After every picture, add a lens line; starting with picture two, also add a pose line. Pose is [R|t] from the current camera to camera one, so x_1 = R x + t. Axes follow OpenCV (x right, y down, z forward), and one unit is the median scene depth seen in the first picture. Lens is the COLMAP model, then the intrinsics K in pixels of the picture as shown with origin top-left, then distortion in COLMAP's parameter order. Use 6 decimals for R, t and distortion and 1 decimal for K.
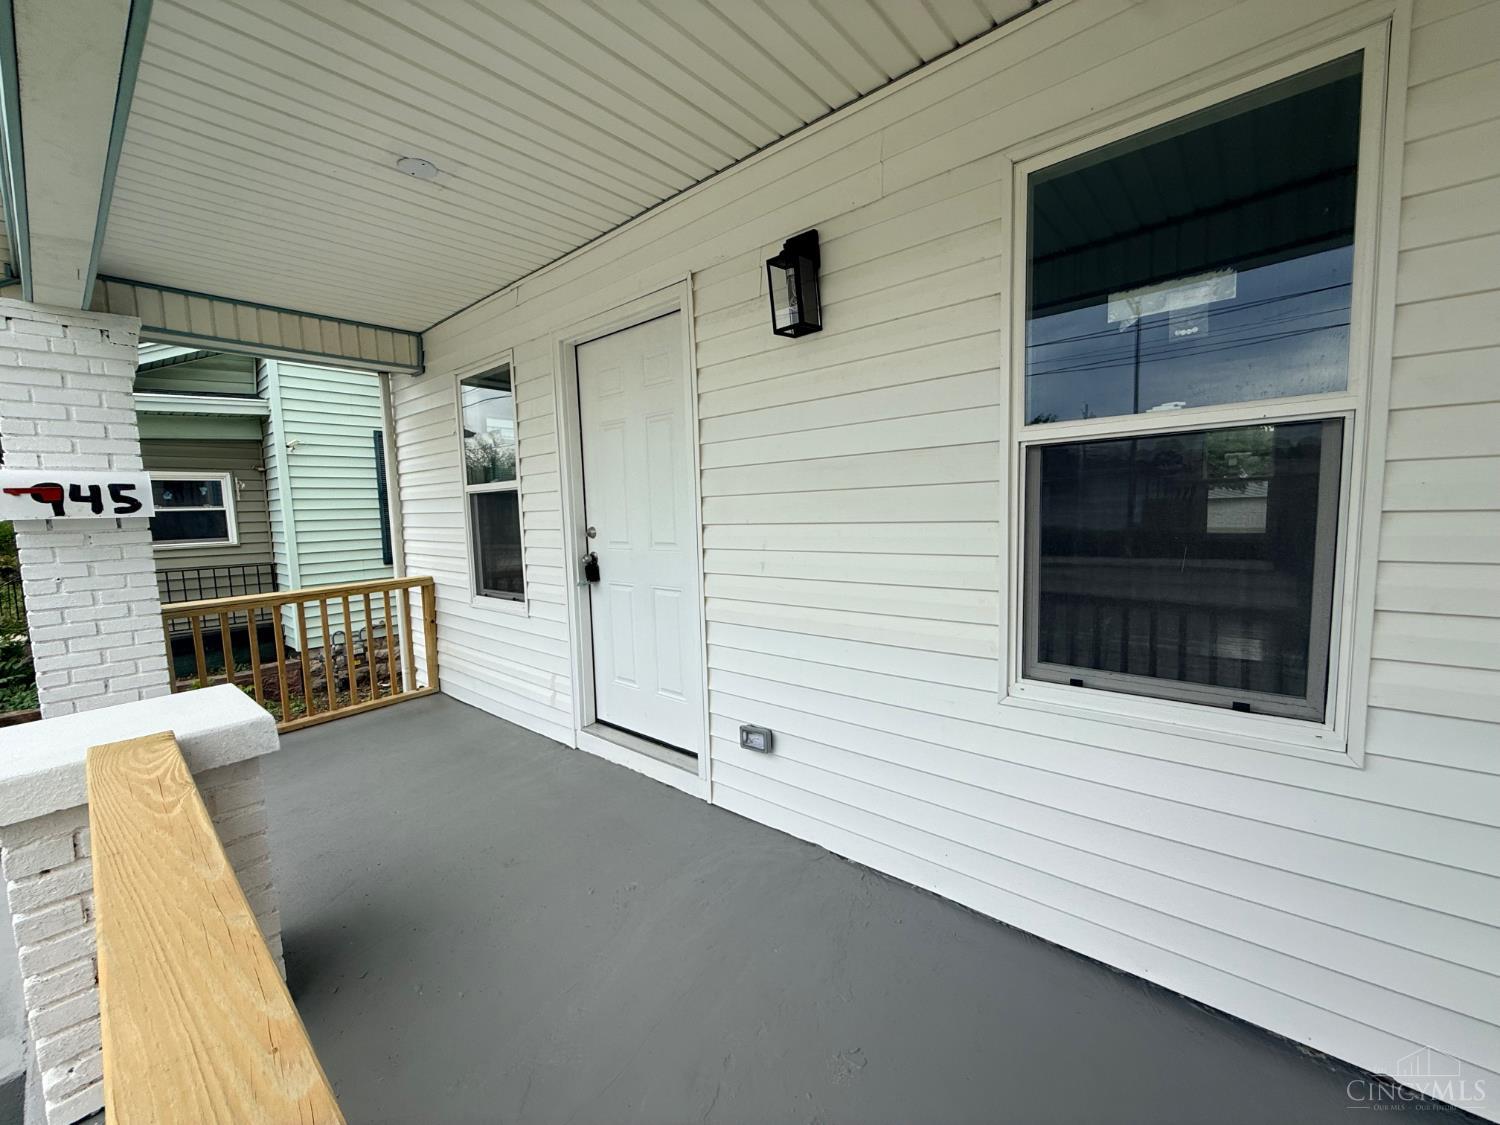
lens RADIAL K [[602.0, 0, 750.0], [0, 602.0, 563.5], [0, 0, 1]] dist [-0.000050, -0.000356]
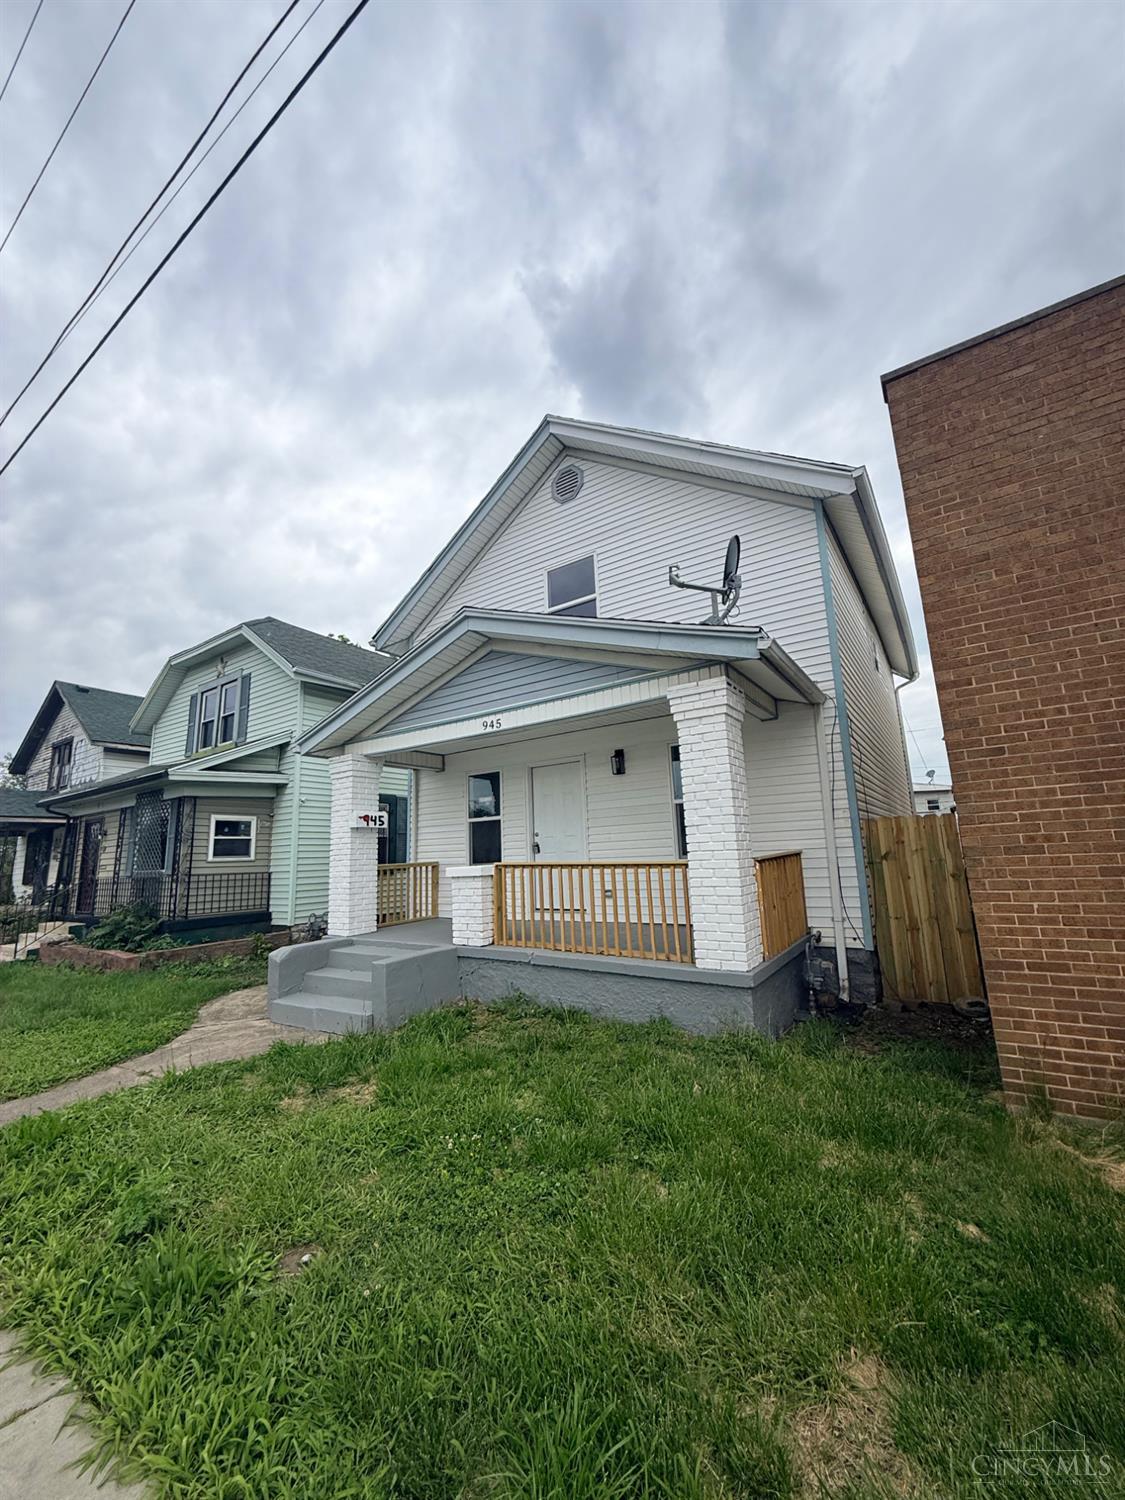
lens RADIAL K [[602.0, 0, 560.1], [0, 602.0, 745.1], [0, 0, 1]] dist [-0.000050, -0.000356]
pose [[0.993494, 0.013944, 0.113025, -0.222436], [0.018231, 0.960202, -0.278710, 0.152015], [-0.112413, 0.278957, 0.953701, -0.811399]]
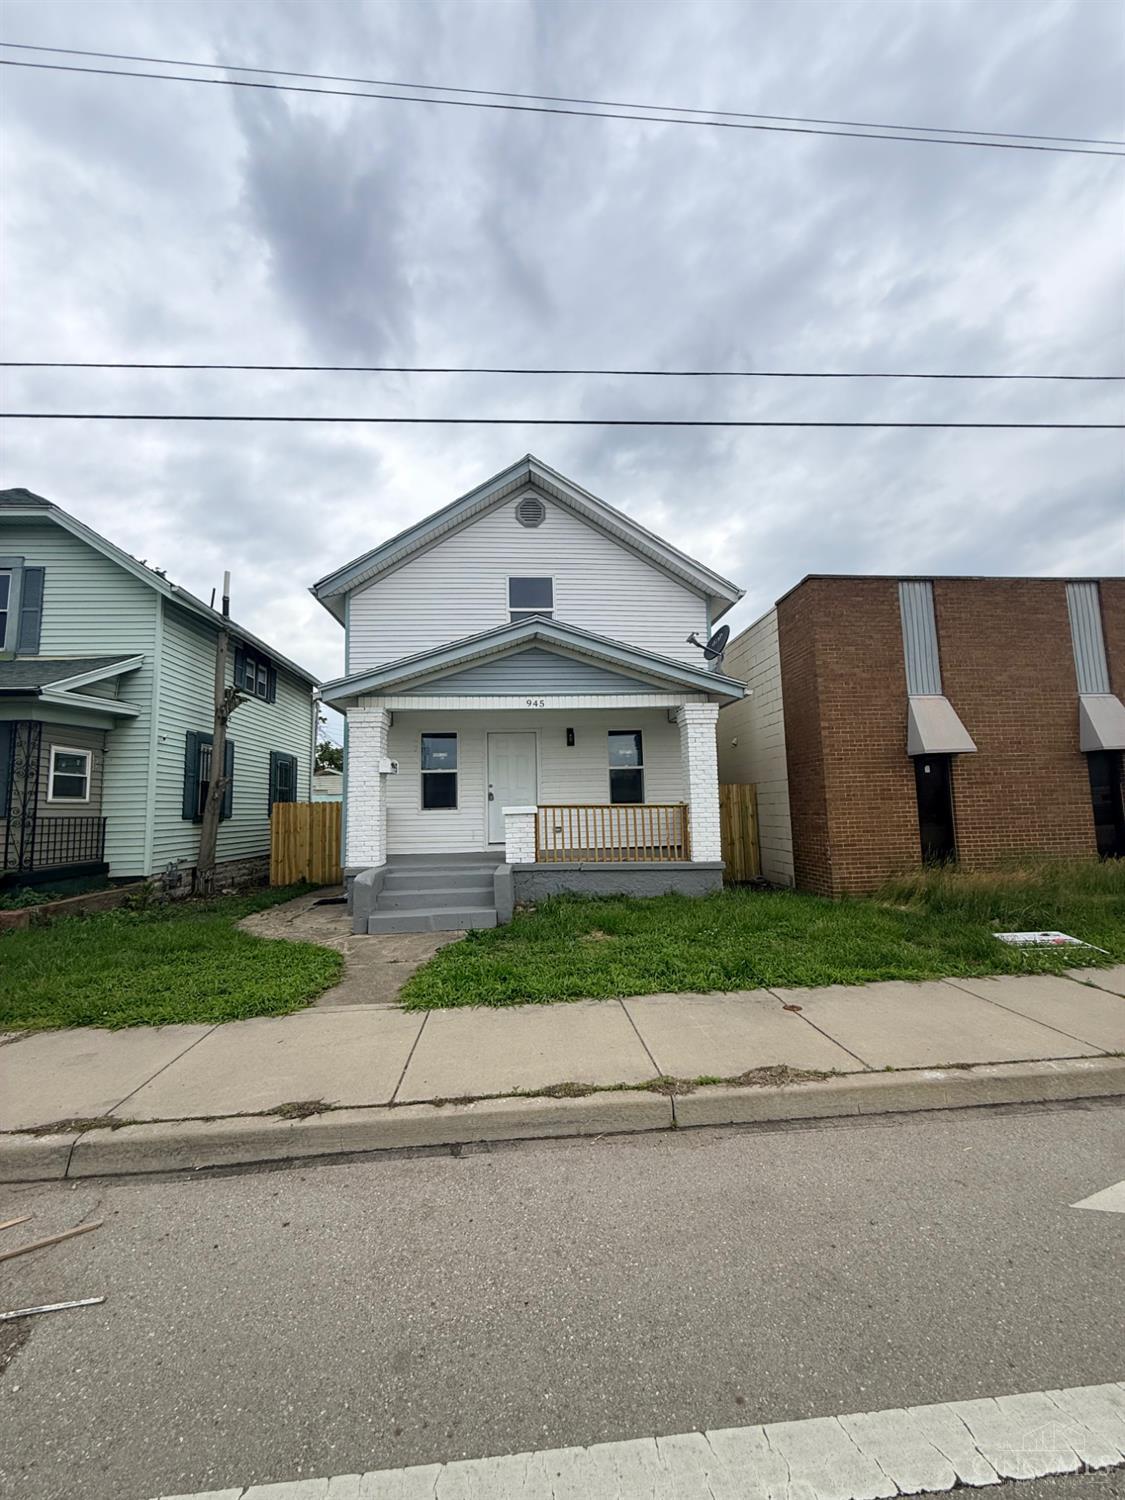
lens RADIAL K [[602.0, 0, 571.7], [0, 602.0, 748.5], [0, 0, 1]] dist [-0.000050, -0.000356]
pose [[0.698628, 0.084048, 0.710531, -1.145124], [0.069386, 0.980437, -0.184199, 0.193127], [-0.712112, 0.177987, 0.679129, -0.812211]]
